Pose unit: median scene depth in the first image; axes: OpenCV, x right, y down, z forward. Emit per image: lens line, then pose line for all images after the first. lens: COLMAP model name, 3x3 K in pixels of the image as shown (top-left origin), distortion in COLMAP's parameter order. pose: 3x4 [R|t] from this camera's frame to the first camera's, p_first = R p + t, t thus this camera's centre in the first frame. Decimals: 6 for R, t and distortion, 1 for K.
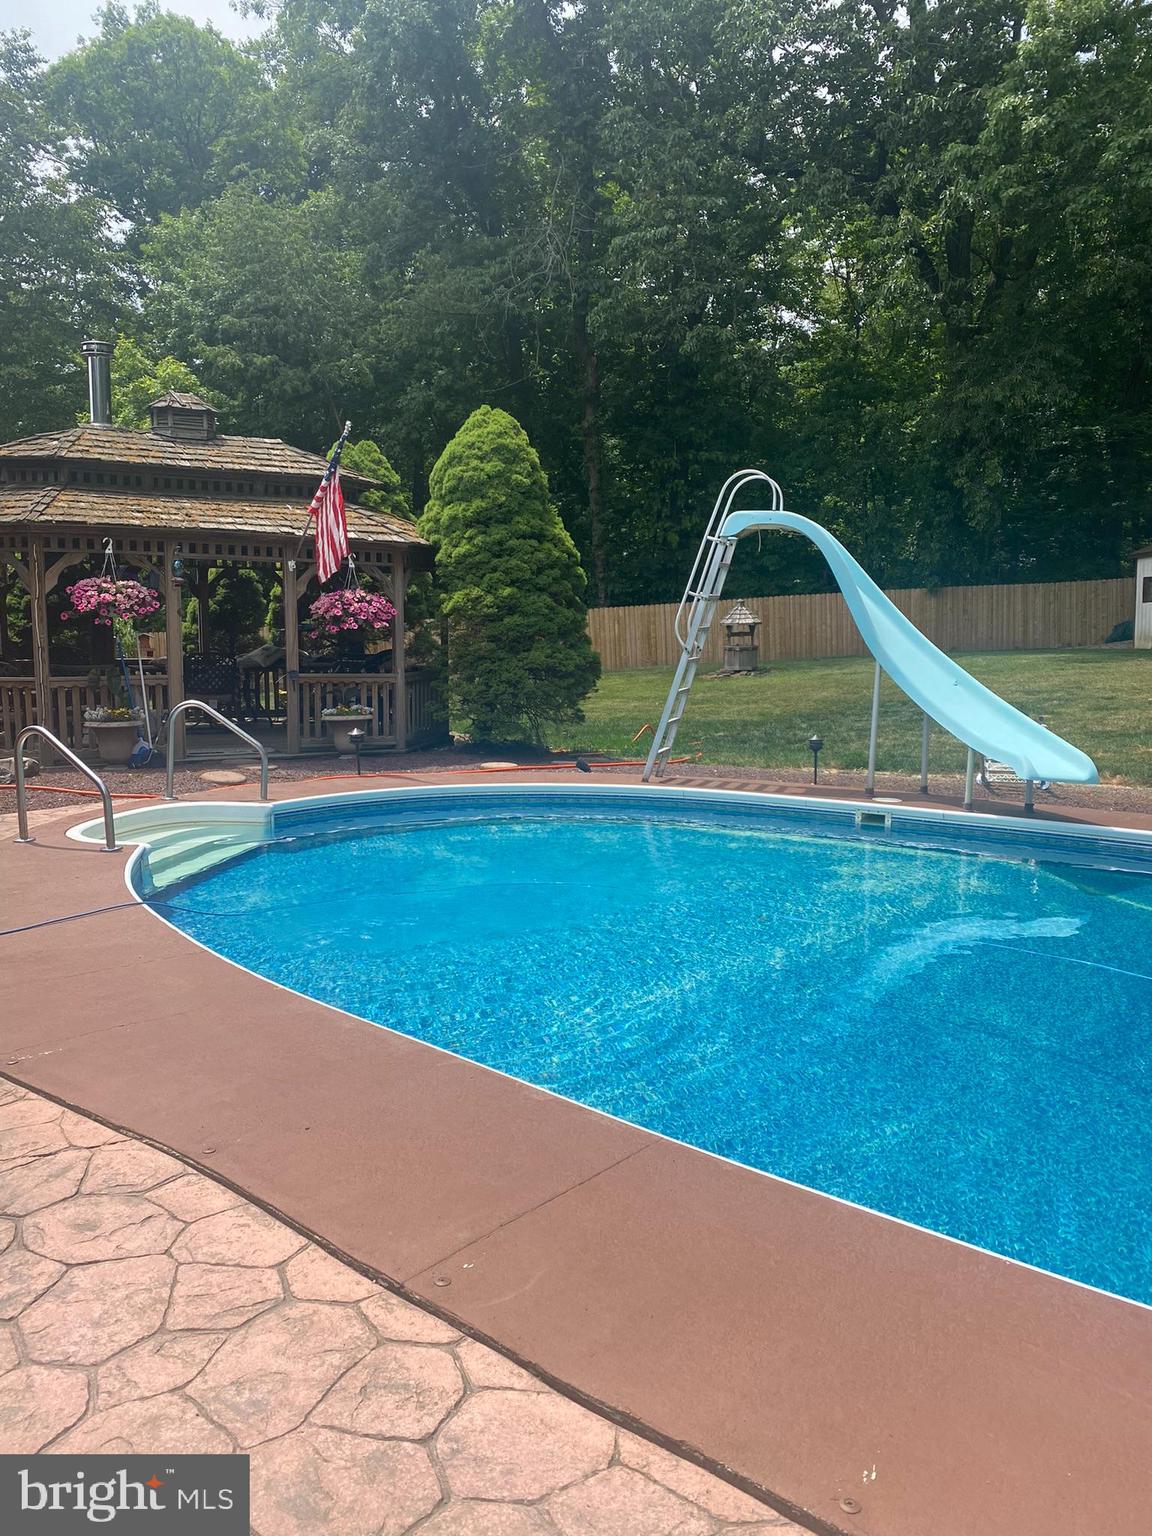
lens RADIAL K [[1167.5, 0, 576.0], [0, 1167.5, 768.0], [0, 0, 1]] dist [0.076304, -0.084262]
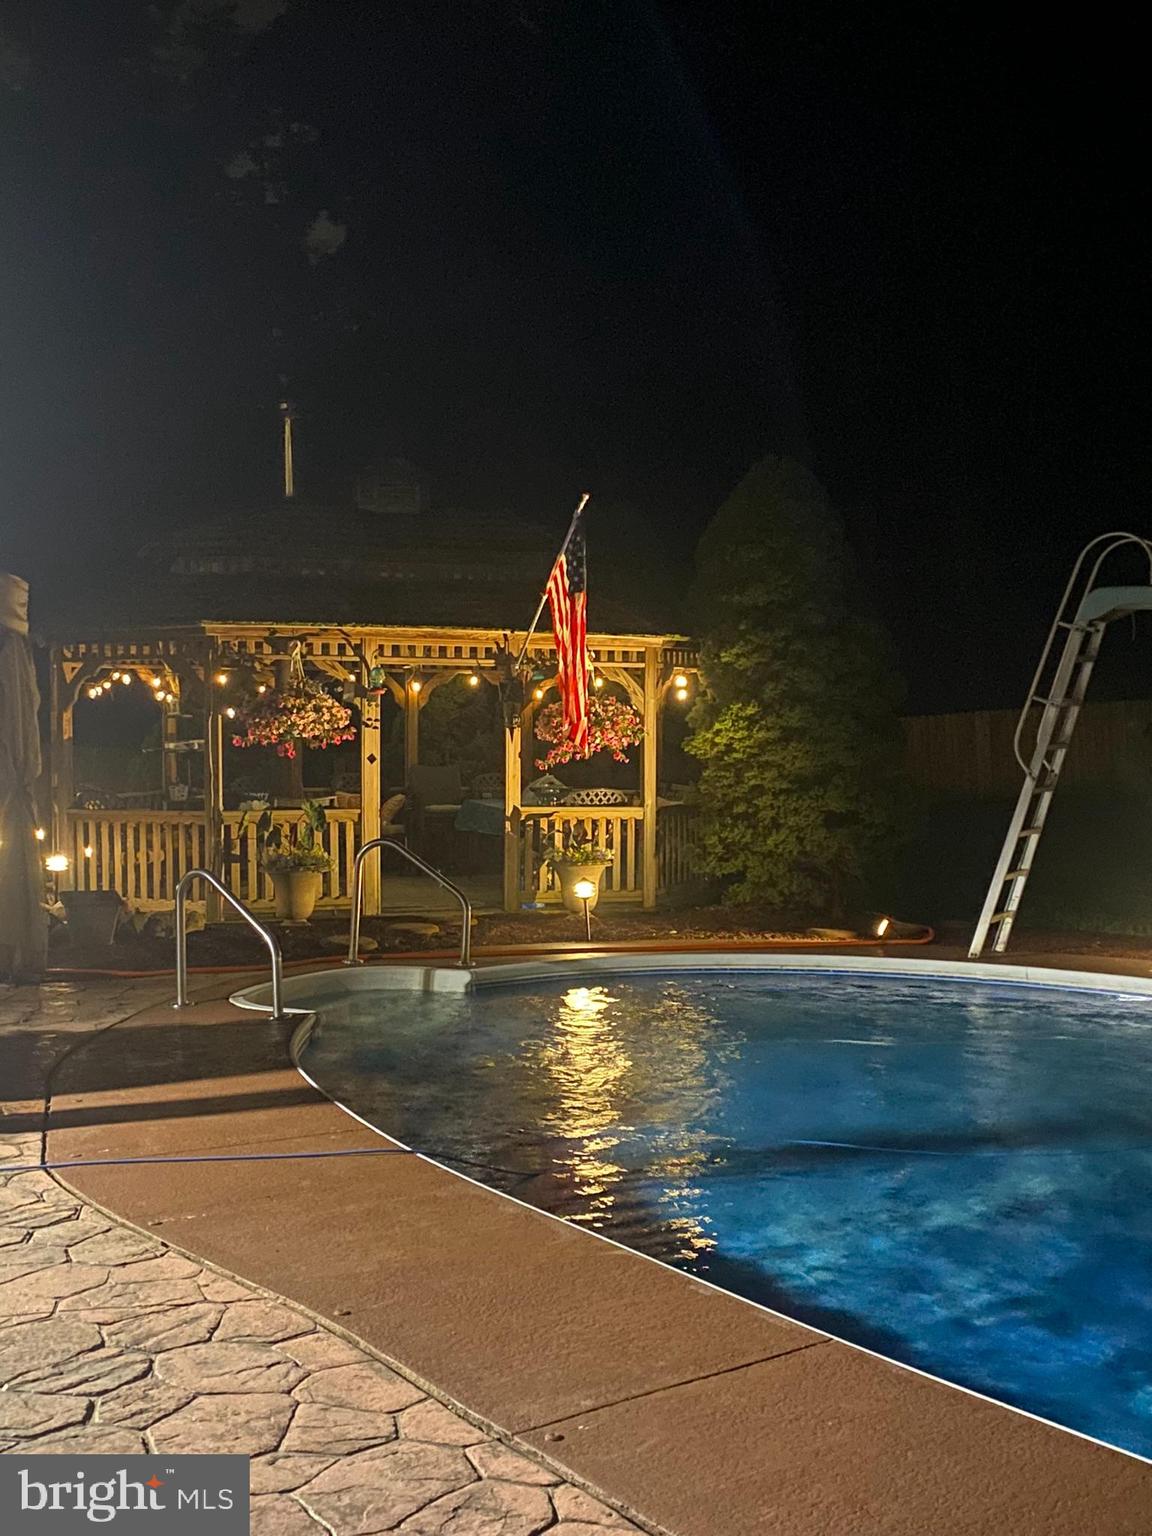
lens RADIAL K [[1730.9, 0, 576.0], [0, 1730.9, 768.0], [0, 0, 1]] dist [0.002475, -0.000607]
pose [[0.976303, 0.001000, -0.216407, 0.169229], [-0.022935, 0.994836, -0.098872, 0.024397], [0.215191, 0.101492, 0.971284, -0.340580]]
